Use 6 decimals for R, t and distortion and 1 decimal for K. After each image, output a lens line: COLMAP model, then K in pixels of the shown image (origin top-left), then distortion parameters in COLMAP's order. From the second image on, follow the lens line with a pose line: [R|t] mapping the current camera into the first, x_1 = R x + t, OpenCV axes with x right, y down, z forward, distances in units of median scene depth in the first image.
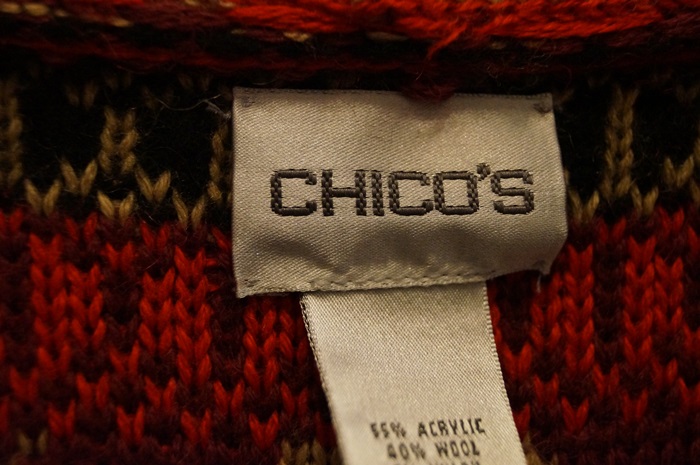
lens RADIAL K [[1185.0, 0, 350.1], [0, 1185.0, 231.7], [0, 0, 1]] dist [0.014873, 0.000000]
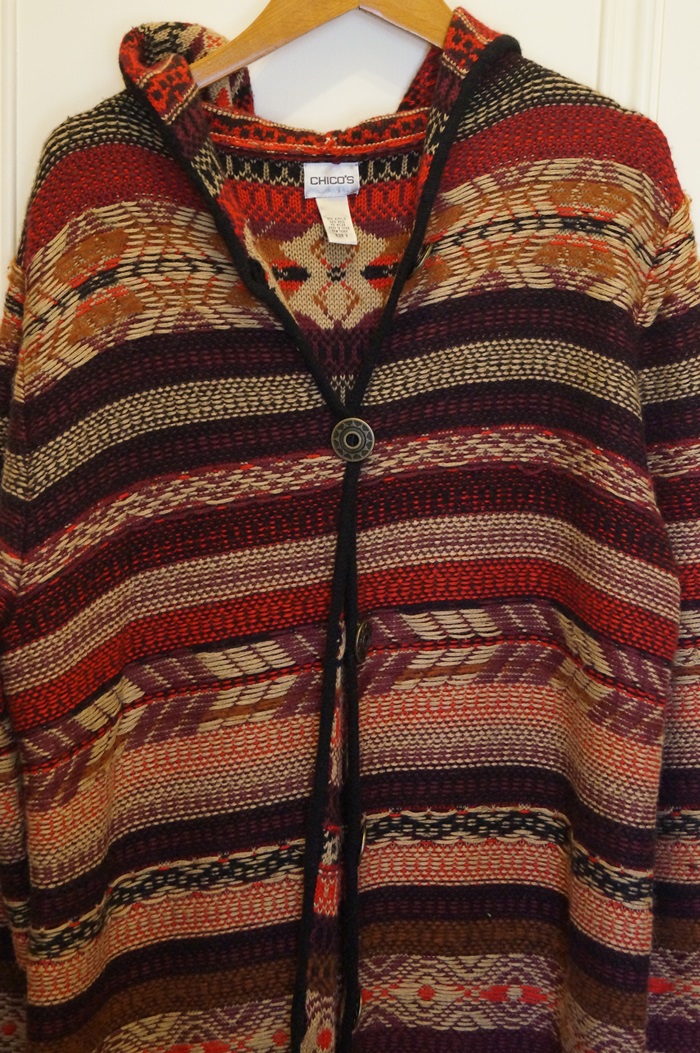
lens RADIAL K [[1782.6, 0, 349.4], [0, 1782.6, 528.4], [0, 0, 1]] dist [0.014873, 0.000000]
pose [[0.996544, -0.034120, 0.075731, -0.610033], [0.020191, 0.983898, 0.177589, 0.098266], [-0.080571, -0.175447, 0.981186, -8.130907]]
